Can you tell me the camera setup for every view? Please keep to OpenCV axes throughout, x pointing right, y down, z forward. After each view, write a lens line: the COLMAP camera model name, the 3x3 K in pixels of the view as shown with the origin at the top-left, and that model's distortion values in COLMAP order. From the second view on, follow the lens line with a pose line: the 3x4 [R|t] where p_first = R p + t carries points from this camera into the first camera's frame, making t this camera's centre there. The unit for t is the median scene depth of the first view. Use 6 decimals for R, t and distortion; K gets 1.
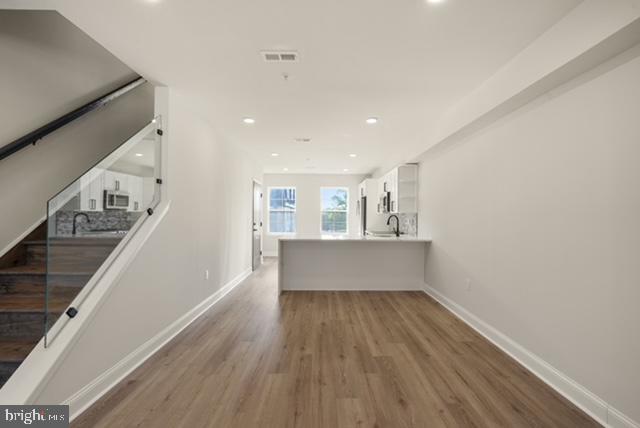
lens RADIAL K [[289.0, 0, 318.3], [0, 289.0, 212.0], [0, 0, 1]] dist [-0.001826, -0.000118]
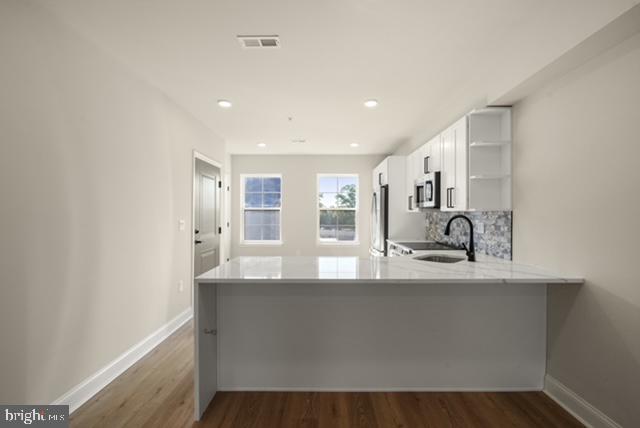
lens RADIAL K [[289.0, 0, 321.1], [0, 289.0, 215.8], [0, 0, 1]] dist [-0.001826, -0.000118]
pose [[0.999967, -0.006325, -0.005019, 0.023363], [0.006409, 0.999837, 0.016860, 0.001490], [0.004912, -0.016892, 0.999845, 0.362635]]
